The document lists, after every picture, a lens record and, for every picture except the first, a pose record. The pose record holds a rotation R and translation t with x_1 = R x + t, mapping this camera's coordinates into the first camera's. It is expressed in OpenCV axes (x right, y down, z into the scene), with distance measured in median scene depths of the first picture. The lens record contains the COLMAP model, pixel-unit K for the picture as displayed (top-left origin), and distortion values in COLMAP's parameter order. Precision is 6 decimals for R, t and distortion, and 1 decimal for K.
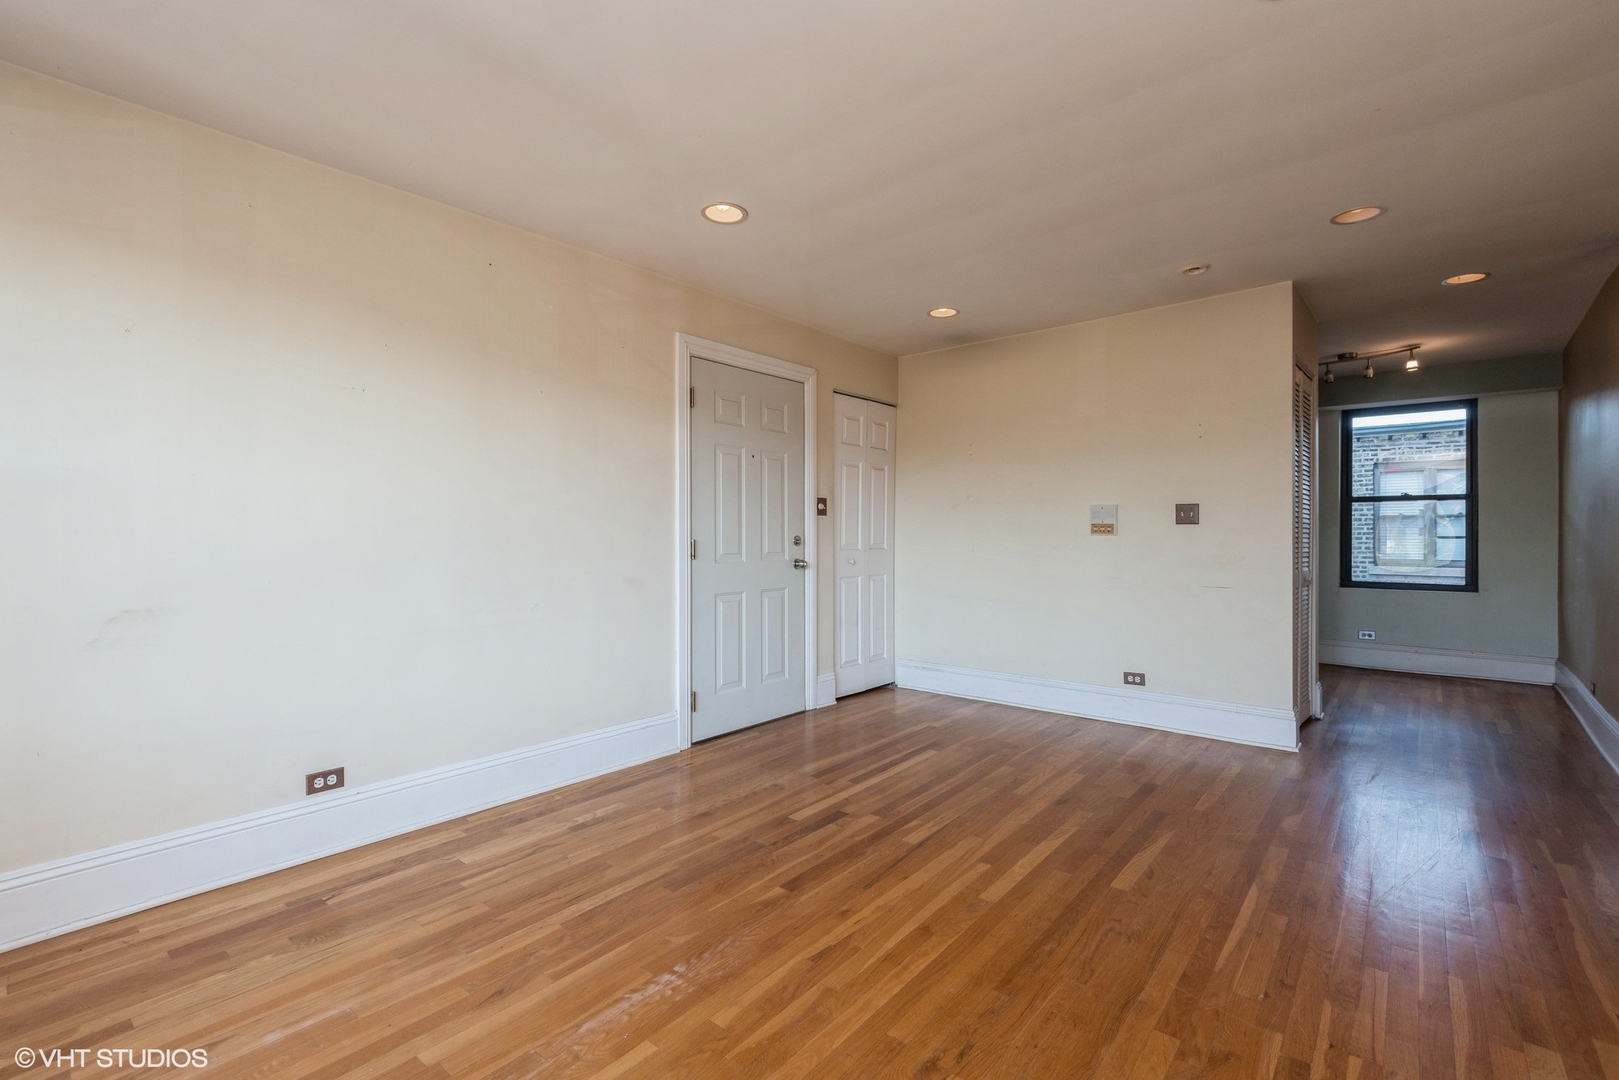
lens RADIAL K [[712.2, 0, 809.5], [0, 712.2, 540.0], [0, 0, 1]] dist [0.024693, -0.000086]
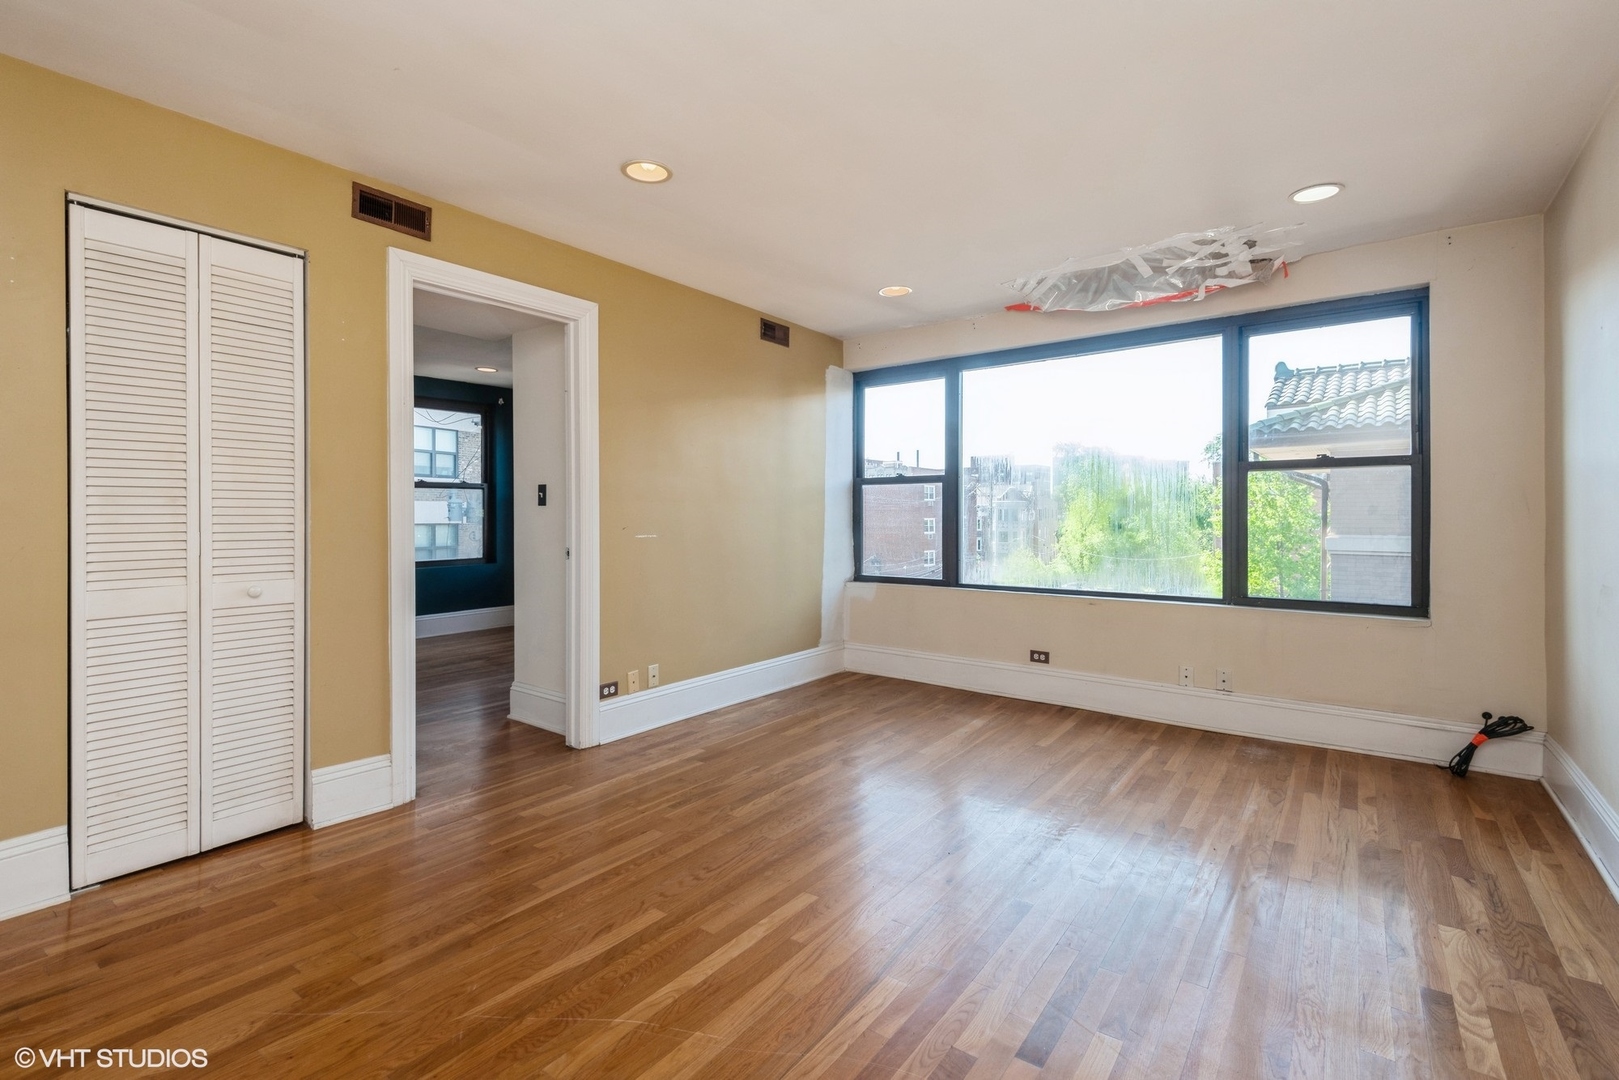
lens RADIAL K [[747.7, 0, 808.8], [0, 747.7, 518.6], [0, 0, 1]] dist [0.012498, -0.000392]
pose [[-0.997825, 0.004172, -0.065792, 0.223895], [0.003169, 0.999877, 0.015344, -0.015966], [0.065848, 0.015103, -0.997715, 1.428623]]
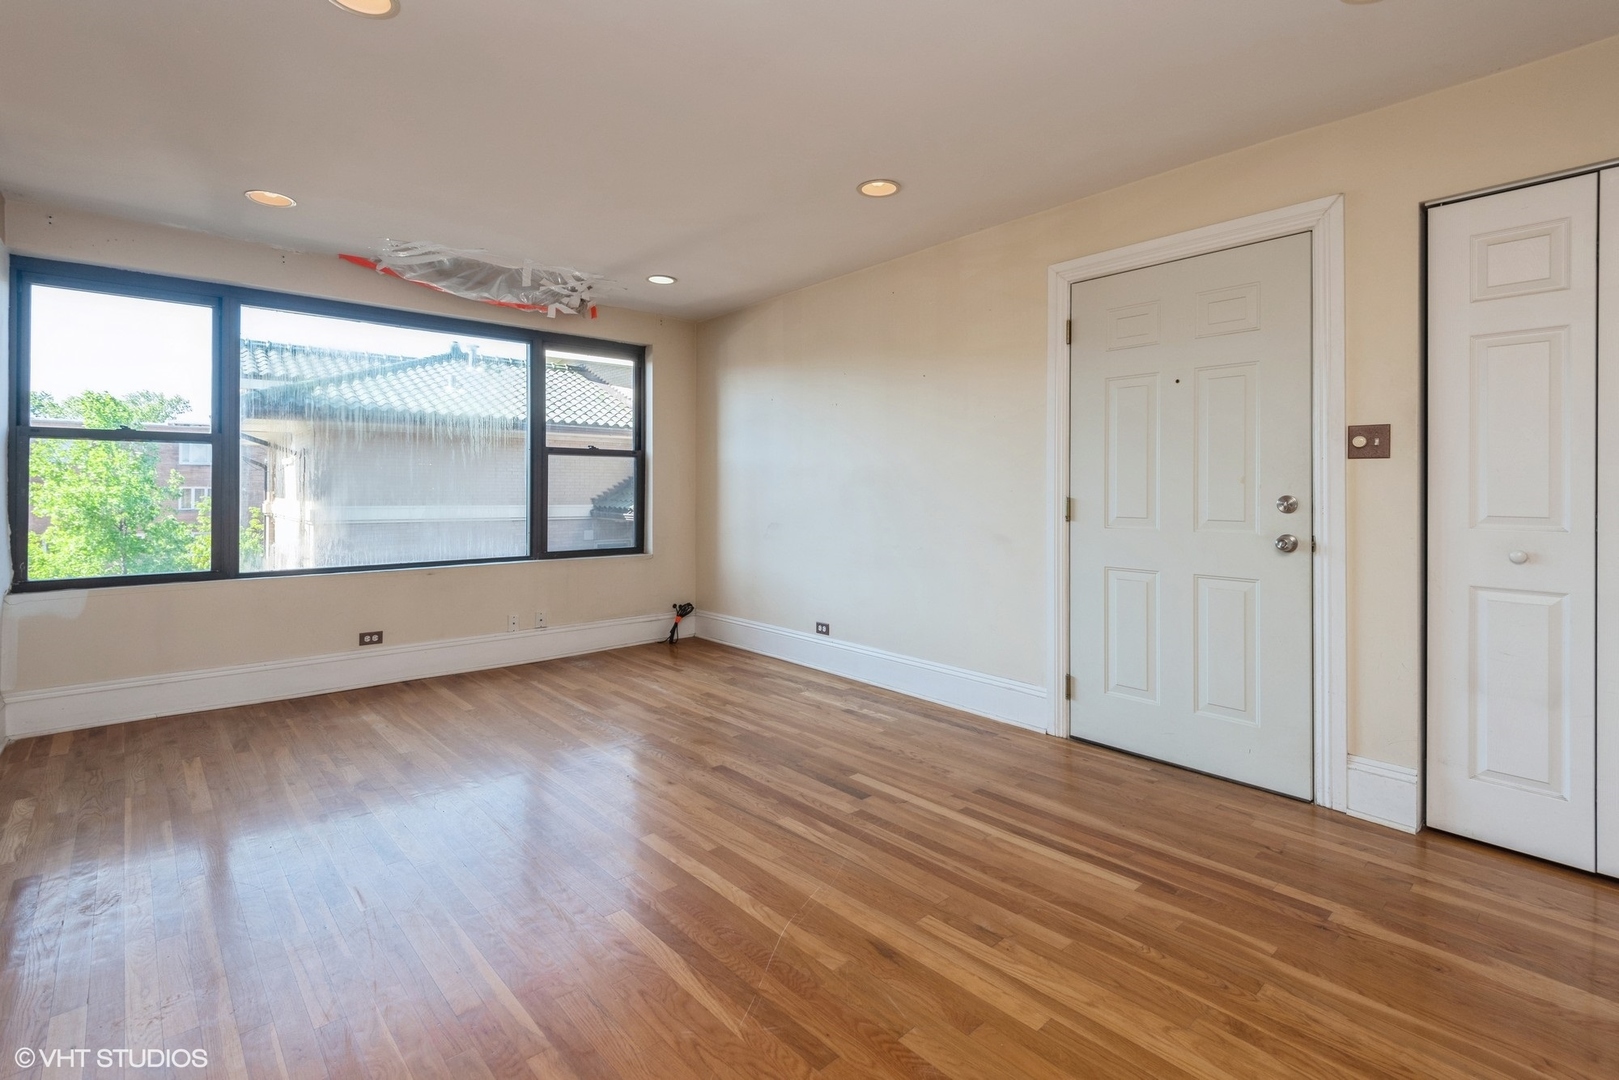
lens RADIAL K [[739.6, 0, 808.6], [0, 739.6, 491.1], [0, 0, 1]] dist [0.025676, -0.000216]
pose [[-0.124891, 0.005427, -0.992156, 0.930370], [-0.013626, 0.999881, 0.007185, -0.013363], [0.992077, 0.014416, -0.124803, 0.974979]]
